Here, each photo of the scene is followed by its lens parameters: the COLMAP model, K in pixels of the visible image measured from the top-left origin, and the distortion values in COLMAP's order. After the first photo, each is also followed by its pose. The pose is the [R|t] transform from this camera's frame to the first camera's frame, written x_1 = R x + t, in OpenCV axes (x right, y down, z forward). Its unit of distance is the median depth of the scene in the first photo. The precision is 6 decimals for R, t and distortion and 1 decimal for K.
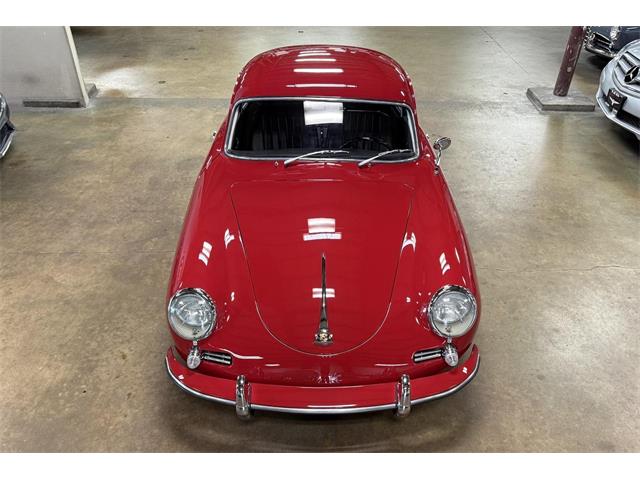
lens RADIAL K [[545.7, 0, 326.2], [0, 545.7, 305.4], [0, 0, 1]] dist [0.073267, -0.114669]
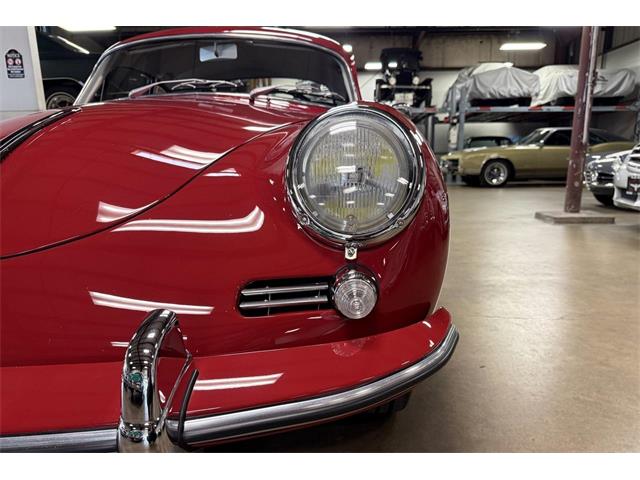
lens RADIAL K [[507.9, 0, 339.4], [0, 507.9, 268.5], [0, 0, 1]] dist [-0.007749, -0.007337]
pose [[0.998055, -0.017415, -0.059856, 0.187381], [-0.011596, 0.891559, -0.452755, 0.169497], [0.061250, 0.452569, 0.889624, 0.574650]]
